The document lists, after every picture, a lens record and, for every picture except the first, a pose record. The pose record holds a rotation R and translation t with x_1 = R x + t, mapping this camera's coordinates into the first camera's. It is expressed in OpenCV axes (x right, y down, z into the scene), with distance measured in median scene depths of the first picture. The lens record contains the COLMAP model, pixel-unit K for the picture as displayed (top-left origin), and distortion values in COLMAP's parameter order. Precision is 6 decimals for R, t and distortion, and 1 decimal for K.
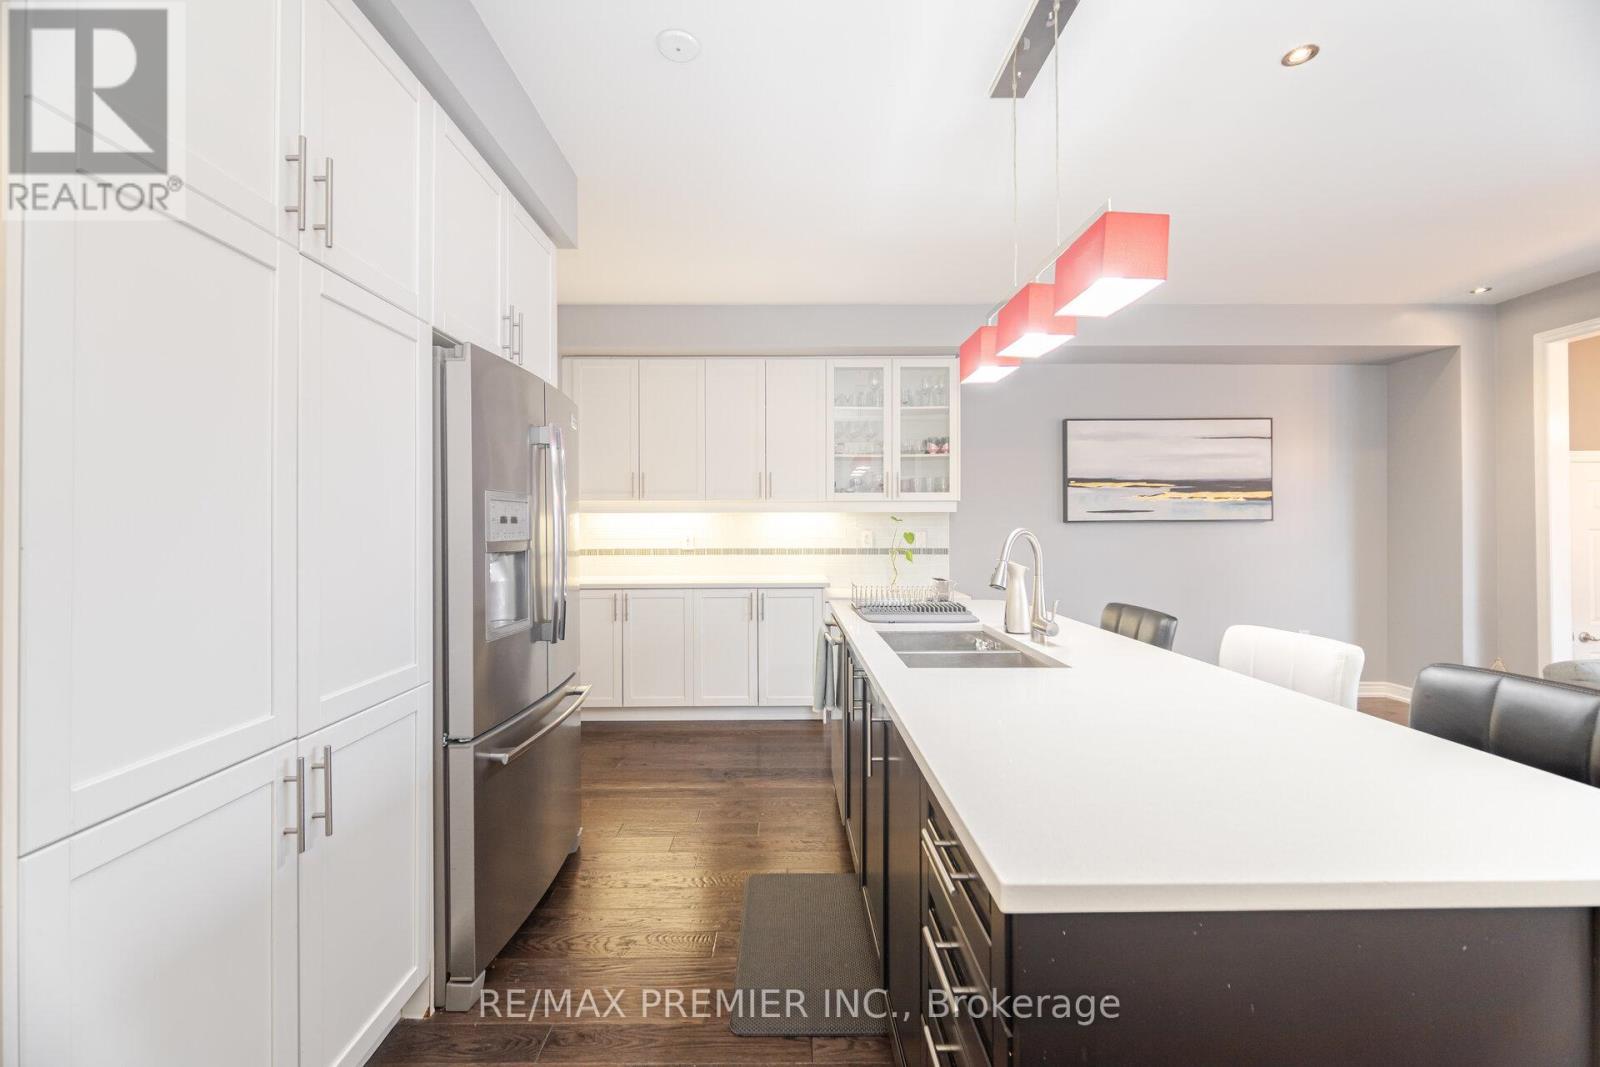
lens RADIAL K [[660.2, 0, 795.6], [0, 660.2, 523.9], [0, 0, 1]] dist [0.007679, 0.000179]
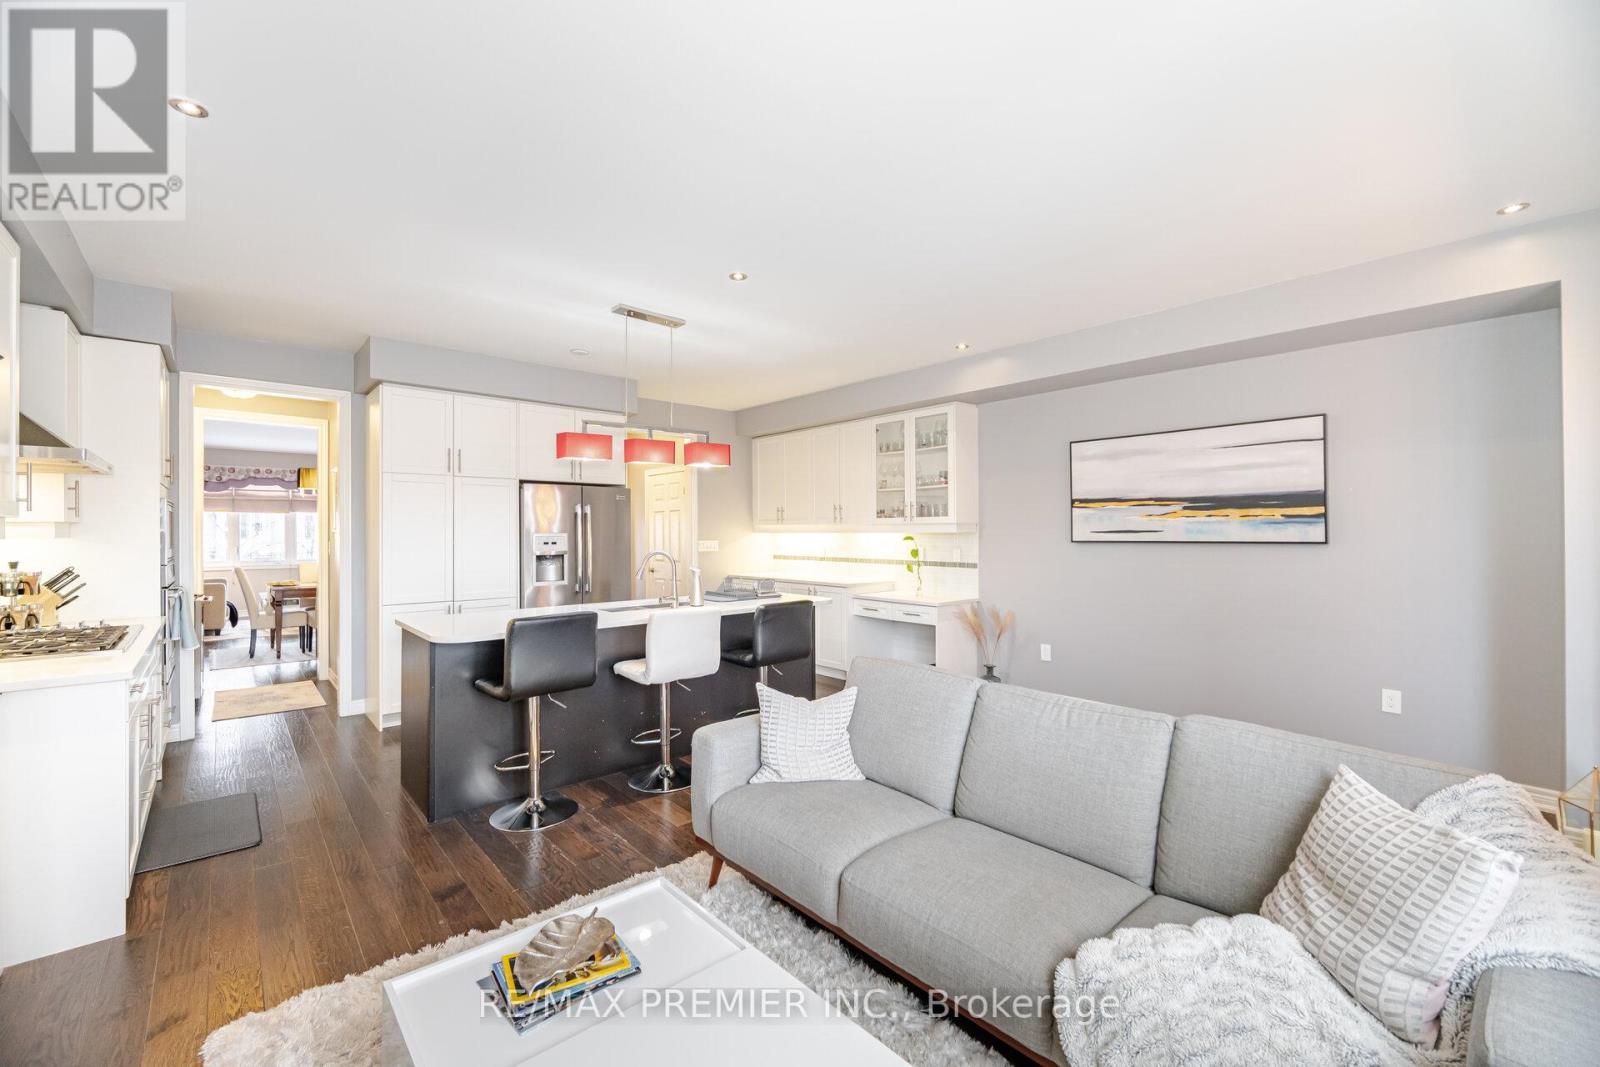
lens RADIAL K [[660.2, 0, 790.4], [0, 660.2, 526.7], [0, 0, 1]] dist [0.007679, 0.000179]
pose [[0.642441, -0.004245, -0.766323, 0.917074], [0.002941, 0.999991, -0.003074, -0.024517], [0.766330, -0.000279, 0.642448, 0.003308]]
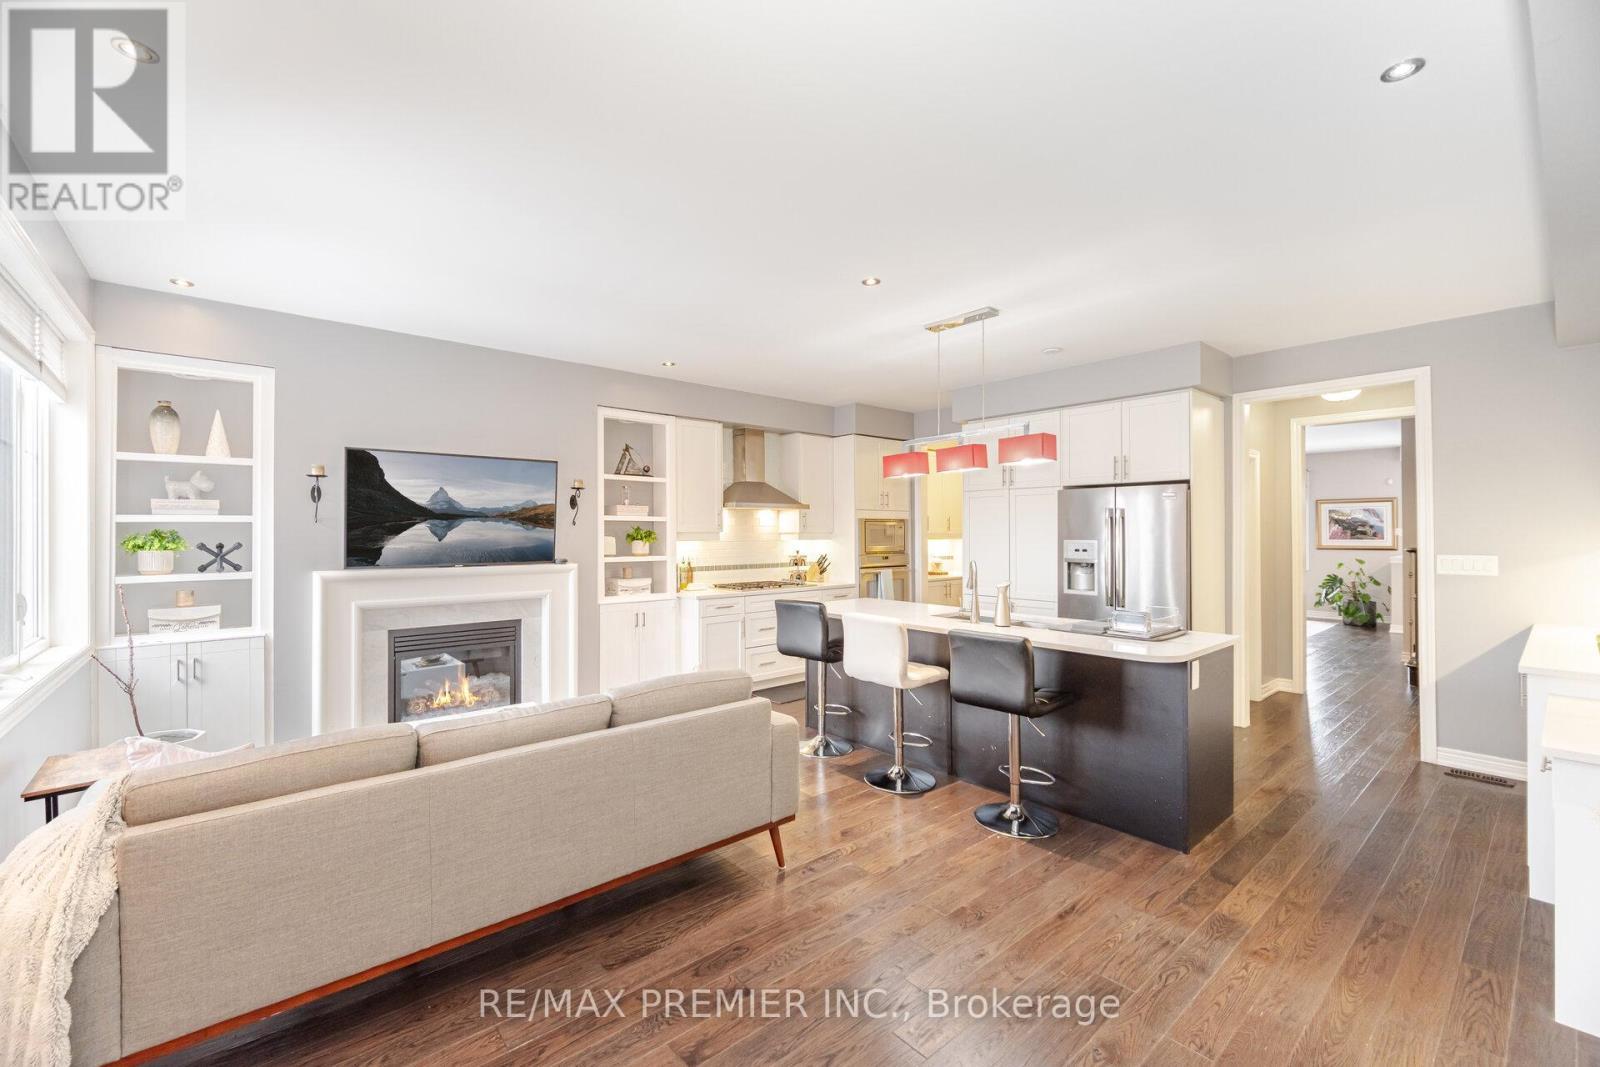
lens RADIAL K [[660.2, 0, 796.2], [0, 660.2, 533.0], [0, 0, 1]] dist [0.007679, 0.000179]
pose [[-0.764239, 0.002581, -0.644928, 0.843537], [0.004845, 0.999987, -0.001740, -0.029942], [0.644915, -0.004455, -0.764241, 0.908398]]
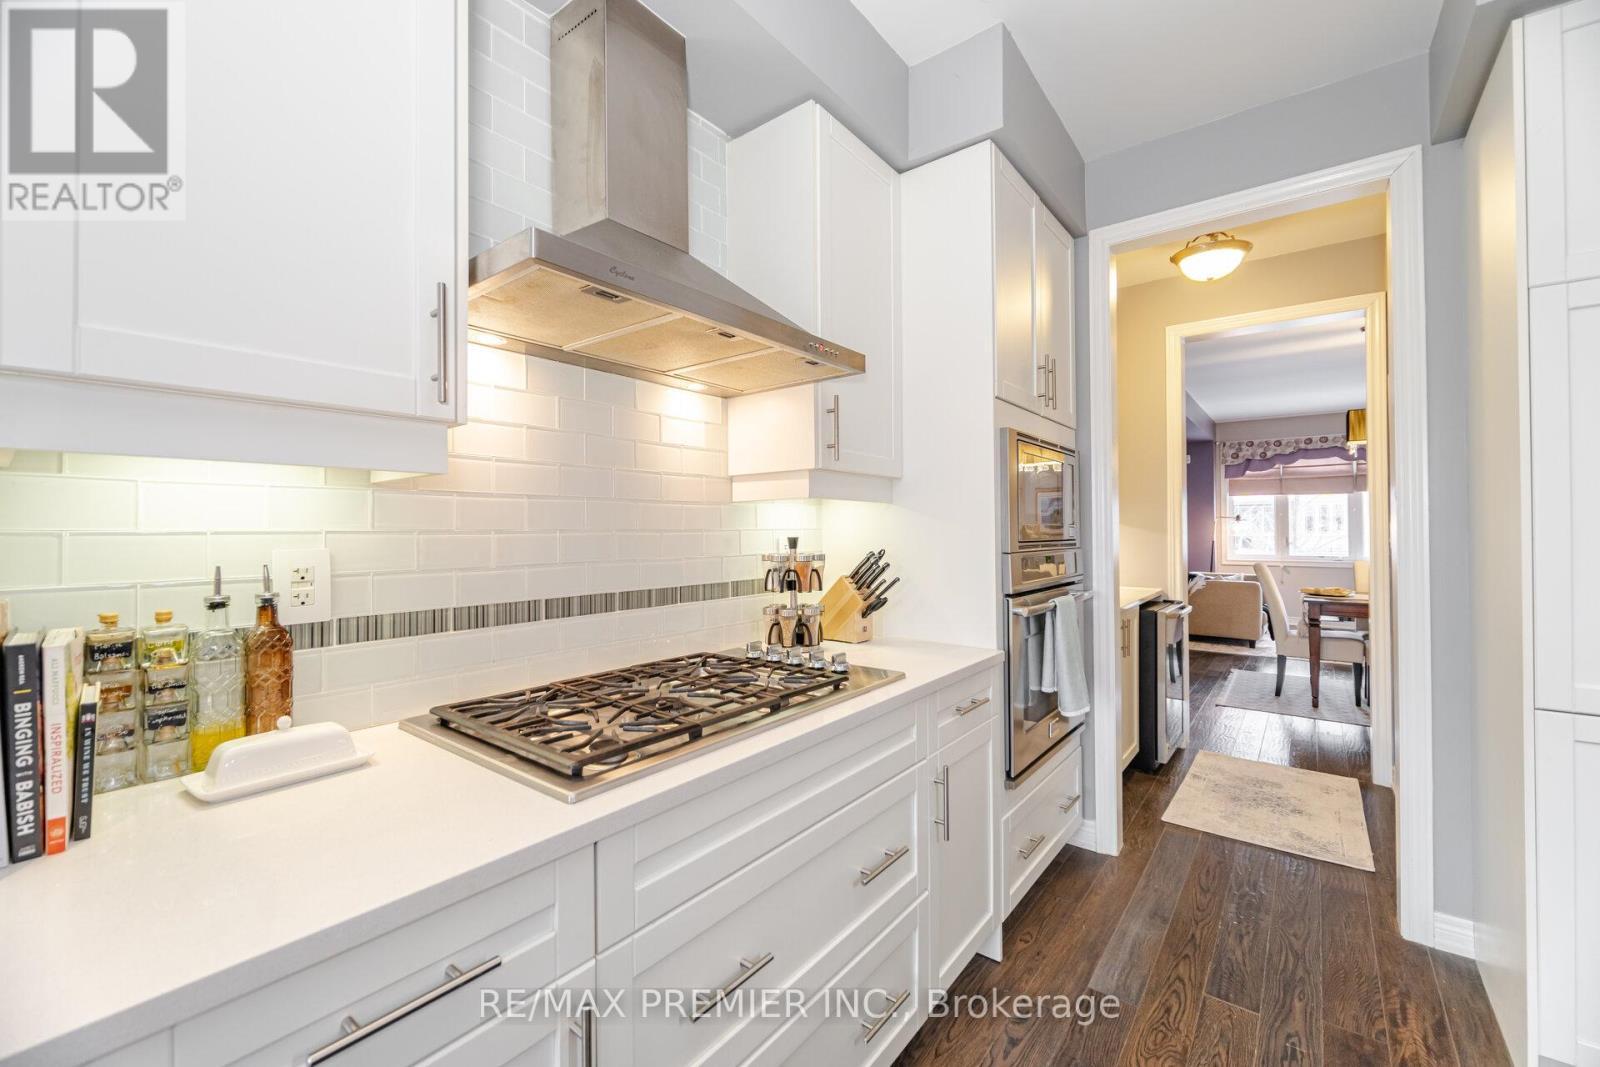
lens RADIAL K [[660.2, 0, 795.1], [0, 660.2, 526.2], [0, 0, 1]] dist [0.007679, 0.000179]
pose [[-0.625646, -0.000621, -0.780107, 0.254609], [0.011436, 0.999885, -0.009968, 0.001937], [0.780023, -0.015158, -0.625567, 0.096842]]
